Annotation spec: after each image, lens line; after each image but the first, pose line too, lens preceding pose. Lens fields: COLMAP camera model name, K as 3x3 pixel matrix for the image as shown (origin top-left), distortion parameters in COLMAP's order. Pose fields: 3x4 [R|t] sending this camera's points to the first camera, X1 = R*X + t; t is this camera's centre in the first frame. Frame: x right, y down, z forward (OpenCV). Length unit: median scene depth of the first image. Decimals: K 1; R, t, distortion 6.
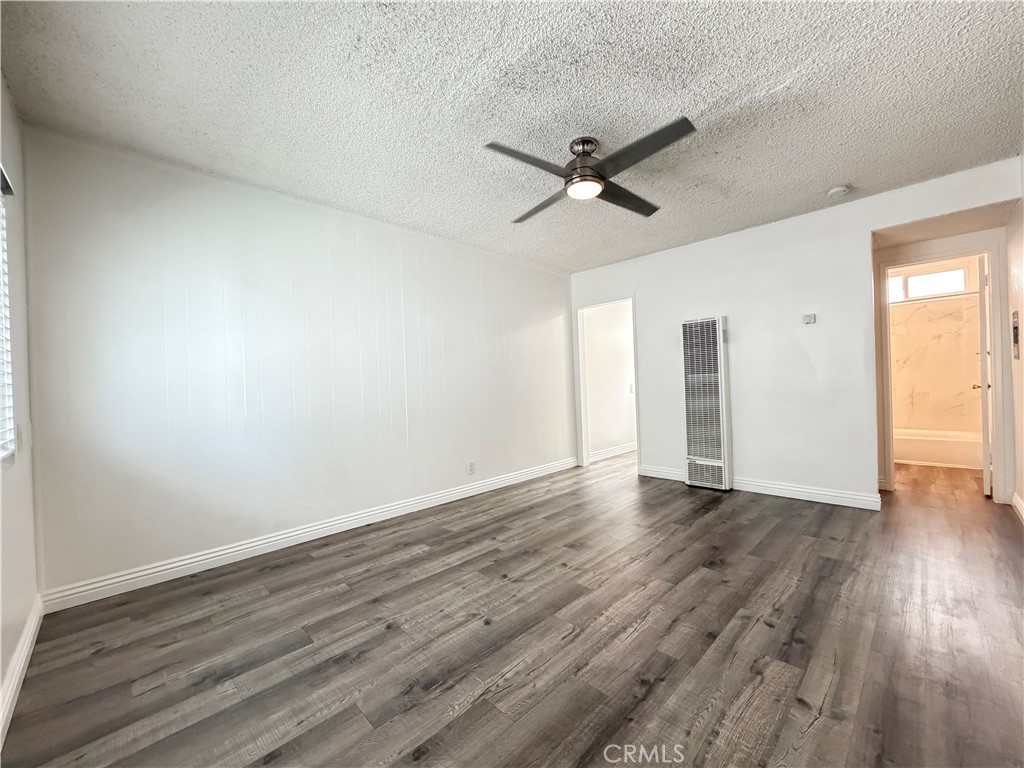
lens RADIAL K [[408.1, 0, 508.9], [0, 408.1, 383.3], [0, 0, 1]] dist [0.000008, -0.000001]
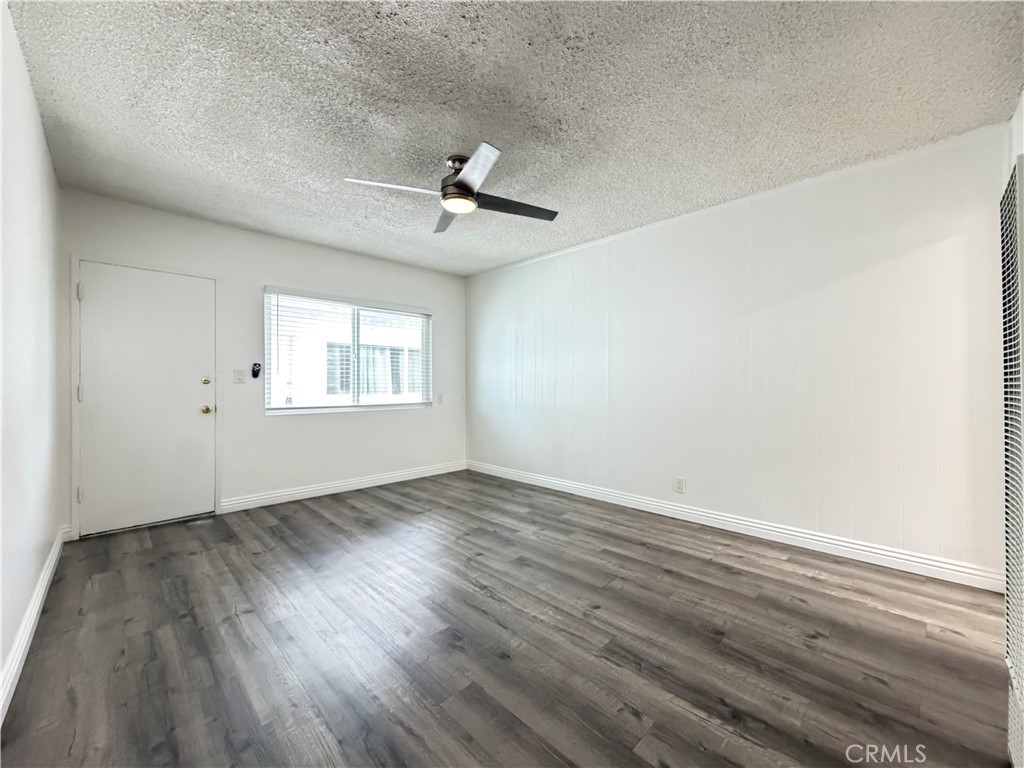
lens RADIAL K [[408.1, 0, 507.9], [0, 408.1, 385.1], [0, 0, 1]] dist [0.000008, -0.000001]
pose [[-0.000480, 0.033358, -0.999443, 1.118815], [0.001180, 0.999443, 0.033358, -0.036421], [0.999999, -0.001164, -0.000519, 1.003776]]
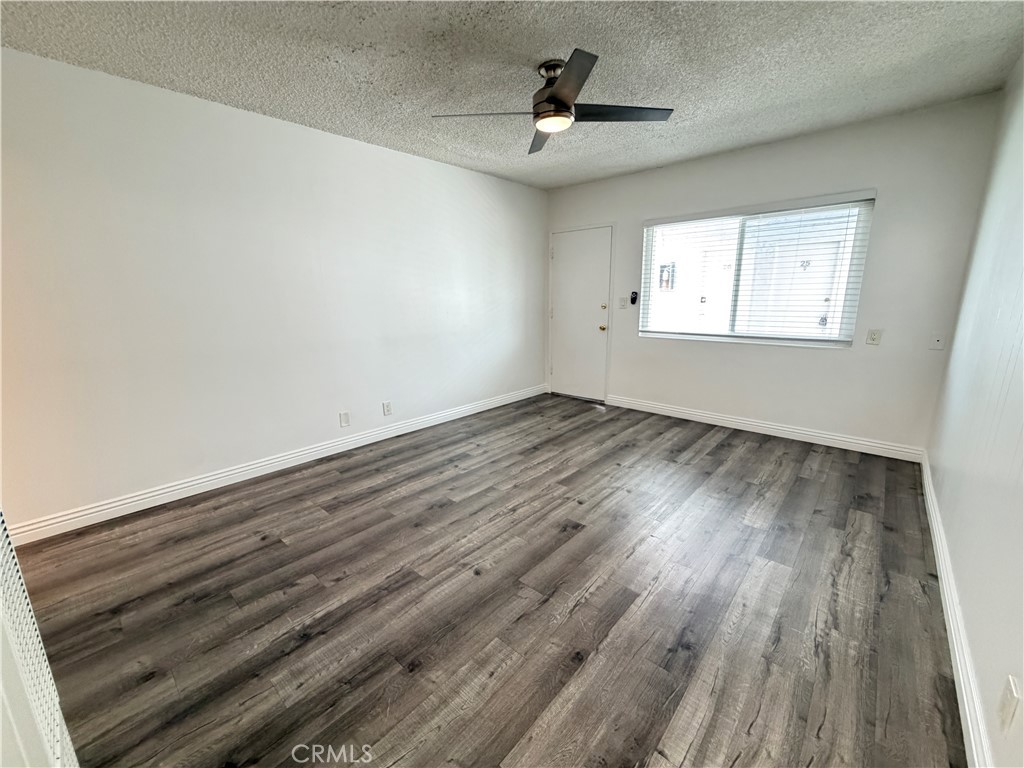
lens RADIAL K [[408.1, 0, 513.2], [0, 408.1, 385.9], [0, 0, 1]] dist [0.000008, -0.000001]
pose [[-0.996544, 0.059135, -0.058333, 0.328130], [0.044709, 0.973723, 0.223304, -0.085002], [0.070005, 0.219924, -0.973002, 1.815742]]
